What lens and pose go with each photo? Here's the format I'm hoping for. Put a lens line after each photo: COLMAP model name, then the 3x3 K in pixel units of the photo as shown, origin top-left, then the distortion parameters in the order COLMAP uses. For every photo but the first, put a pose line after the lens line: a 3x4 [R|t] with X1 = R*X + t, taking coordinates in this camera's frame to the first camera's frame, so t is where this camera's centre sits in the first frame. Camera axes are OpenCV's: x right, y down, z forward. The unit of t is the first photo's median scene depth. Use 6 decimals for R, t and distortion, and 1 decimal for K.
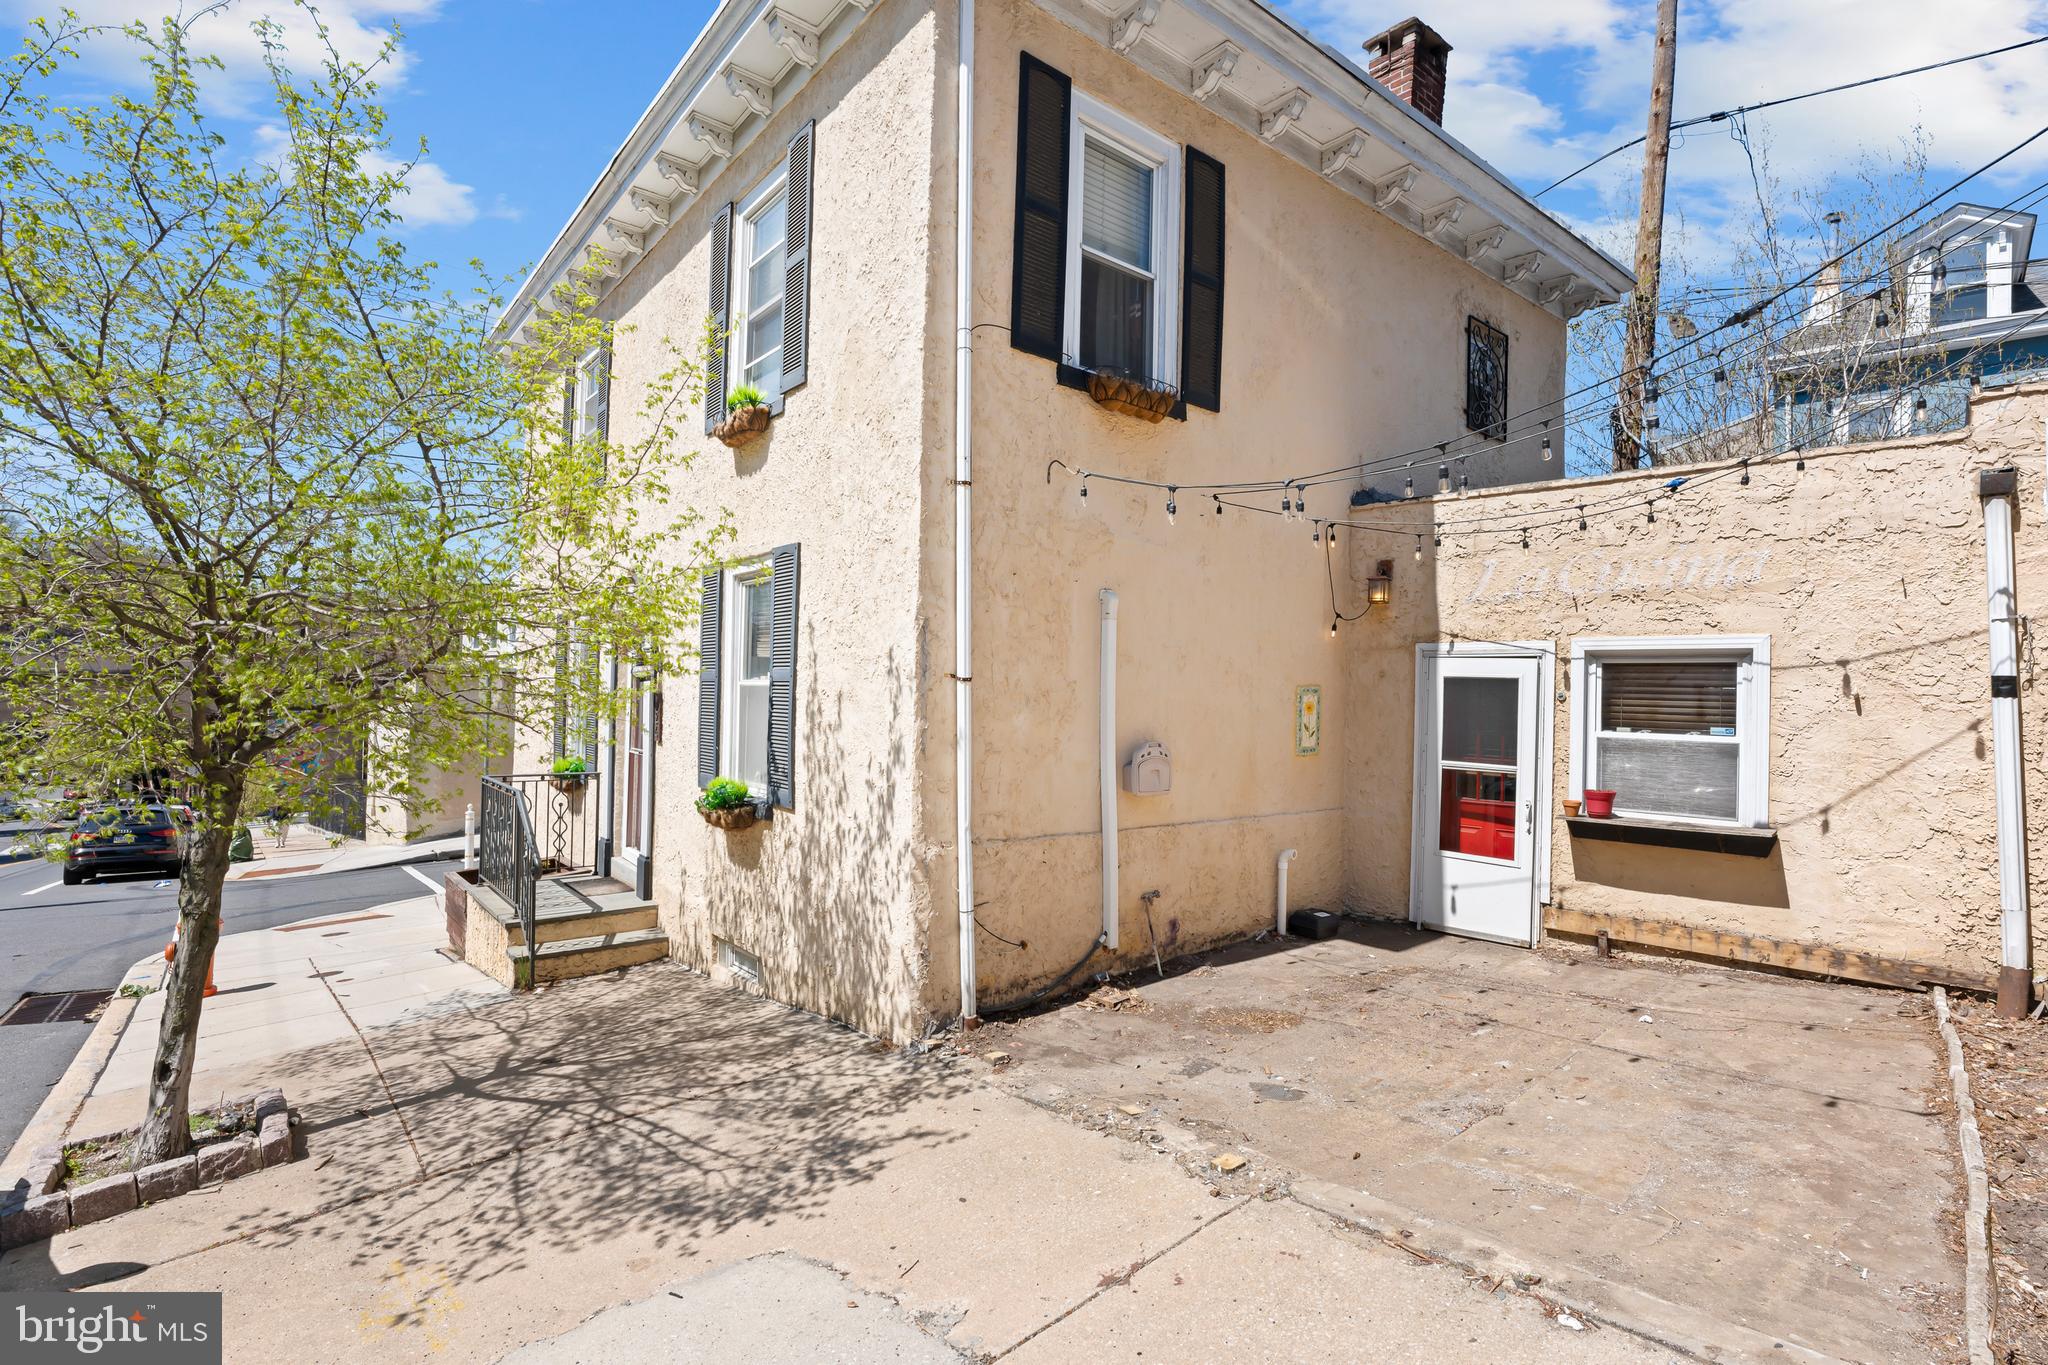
lens RADIAL K [[971.1, 0, 1024.0], [0, 971.1, 682.5], [0, 0, 1]] dist [-0.004301, -0.000440]
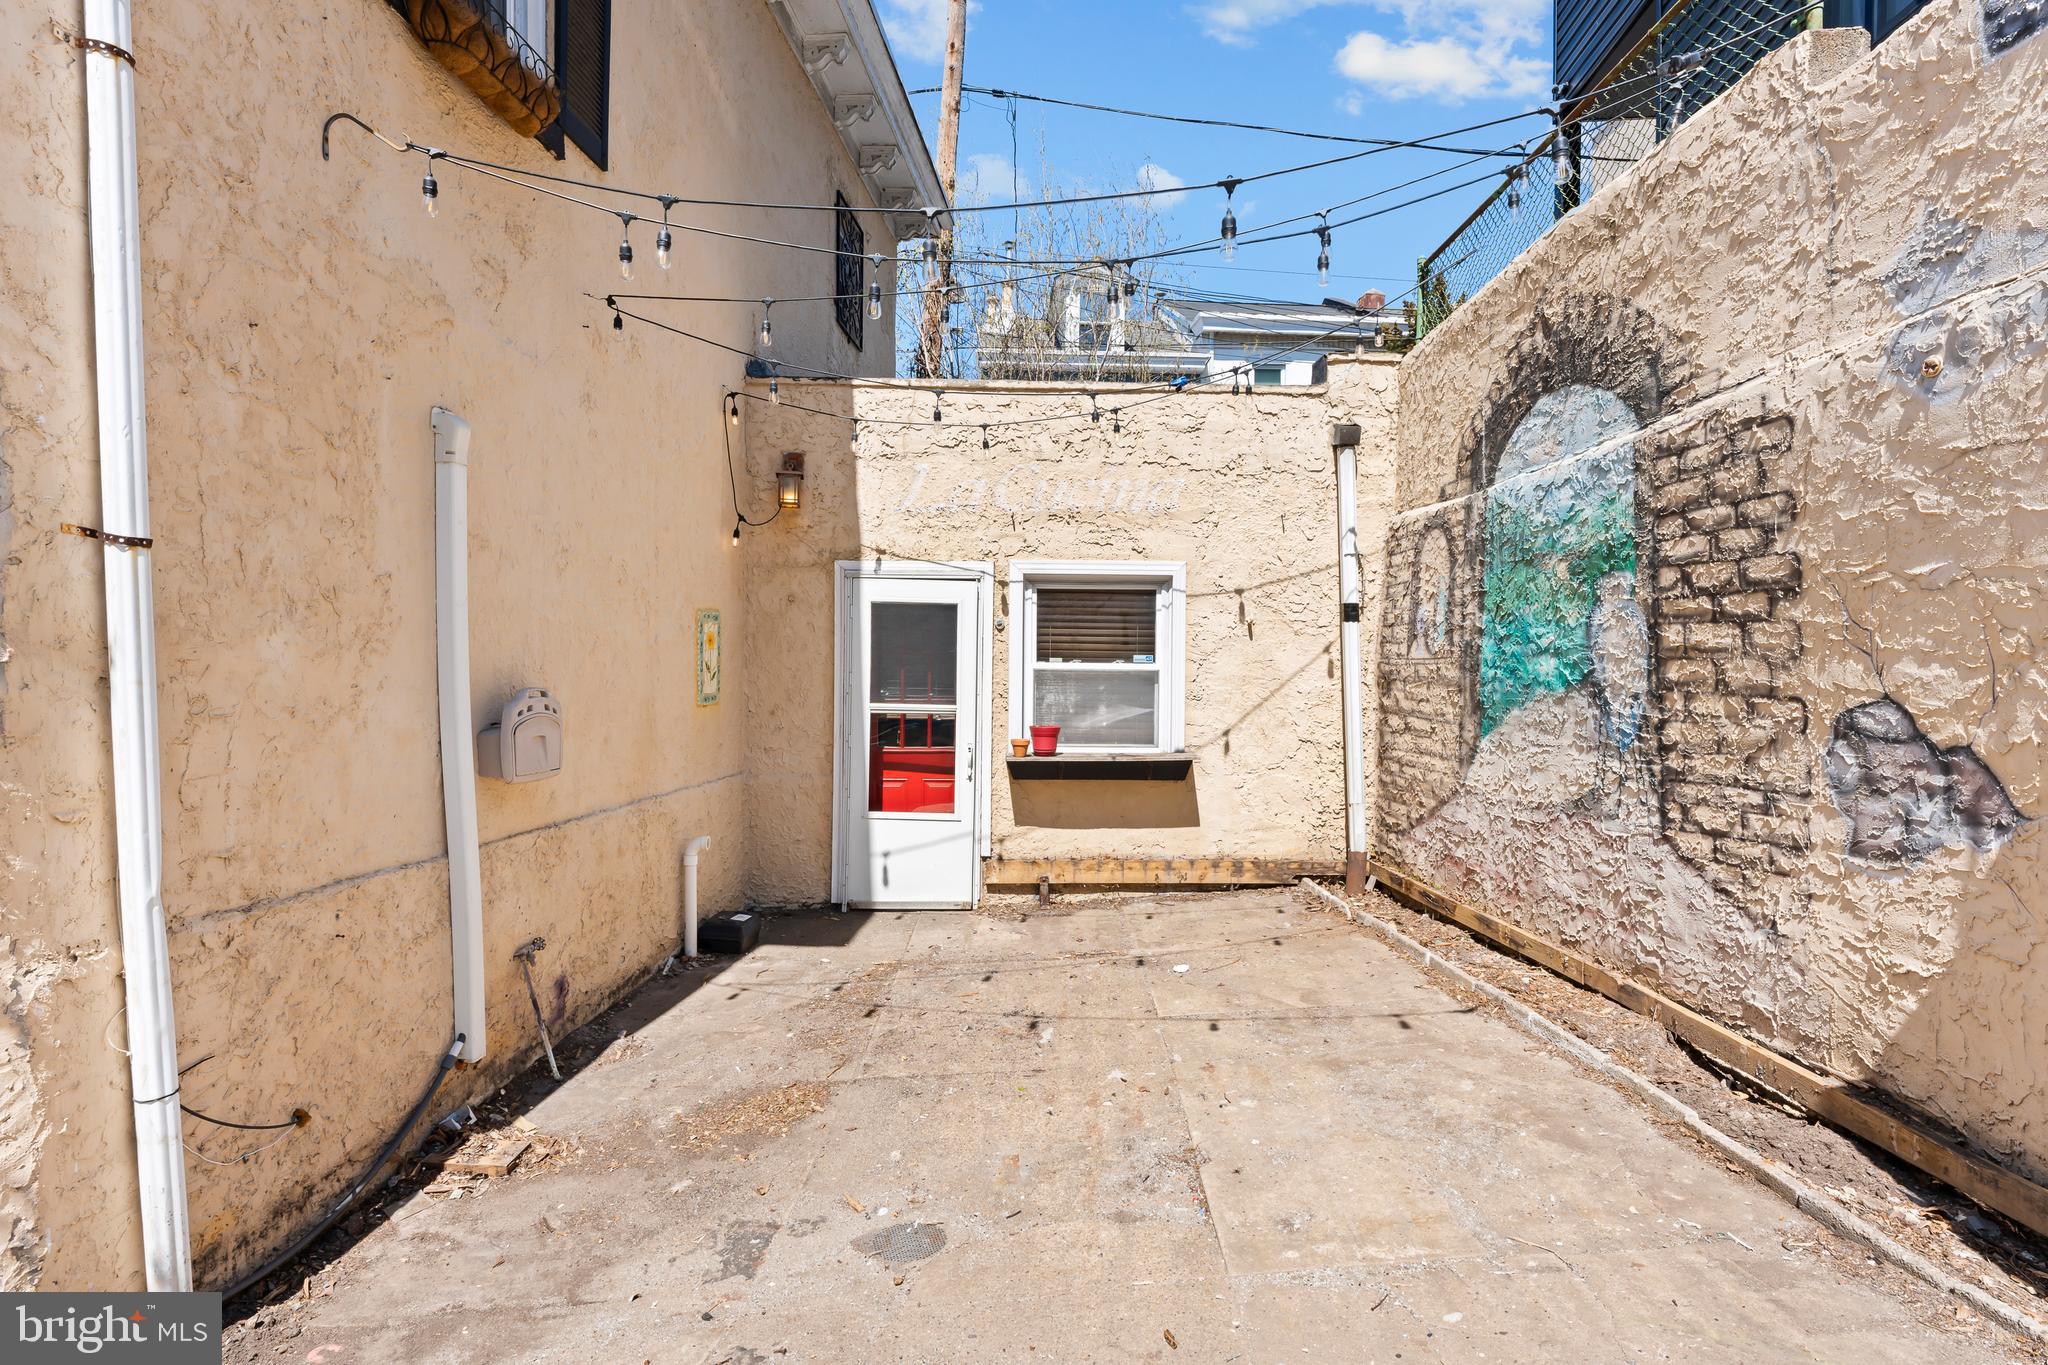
lens RADIAL K [[971.1, 0, 1024.0], [0, 971.1, 682.5], [0, 0, 1]] dist [-0.004301, -0.000440]
pose [[0.695464, -0.028301, 0.718003, -0.081118], [-0.000639, 0.999199, 0.040003, 0.034094], [-0.718561, -0.028280, 0.694889, 0.384593]]
